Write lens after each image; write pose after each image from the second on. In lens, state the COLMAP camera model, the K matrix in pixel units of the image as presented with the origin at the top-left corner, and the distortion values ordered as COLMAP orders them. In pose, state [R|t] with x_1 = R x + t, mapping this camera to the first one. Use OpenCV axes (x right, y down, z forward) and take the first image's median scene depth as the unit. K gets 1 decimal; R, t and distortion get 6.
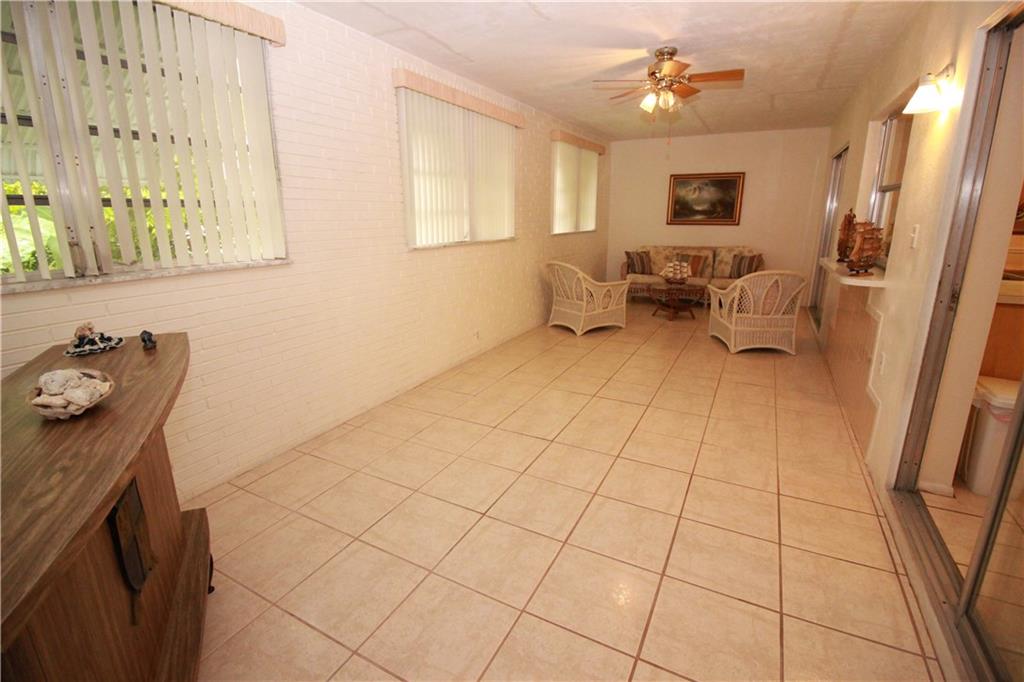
lens RADIAL K [[478.9, 0, 511.2], [0, 478.9, 336.7], [0, 0, 1]] dist [0.002634, 0.000102]
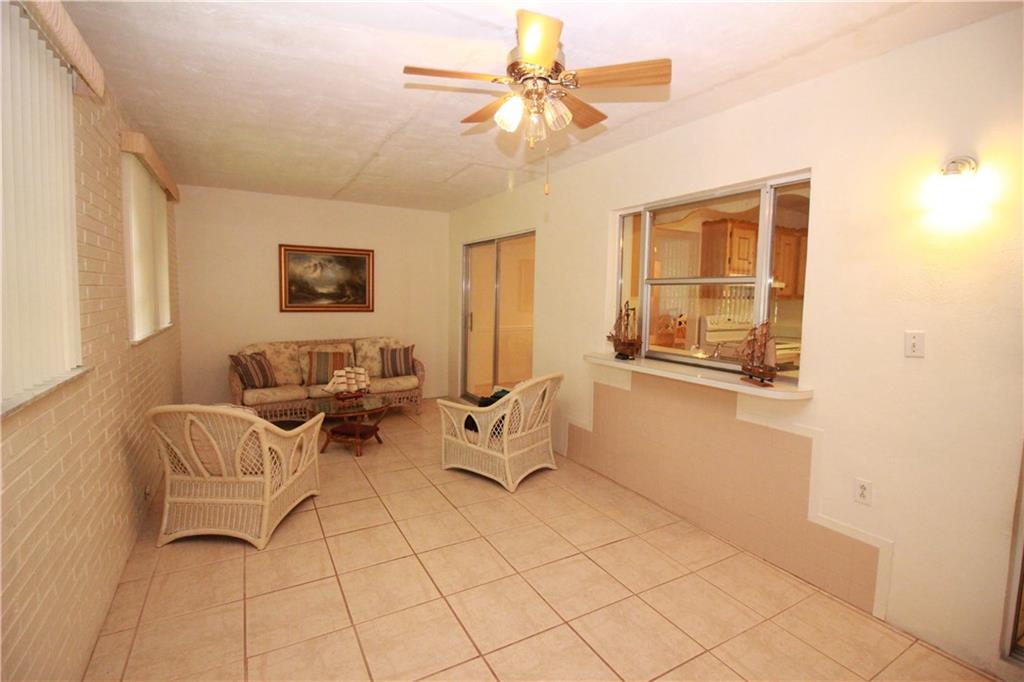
lens RADIAL K [[478.9, 0, 510.1], [0, 478.9, 333.0], [0, 0, 1]] dist [0.002634, 0.000102]
pose [[0.548786, -0.058198, 0.833935, -0.087150], [0.191396, 0.979823, -0.057573, -0.105982], [-0.813758, 0.191207, 0.548852, 0.369785]]
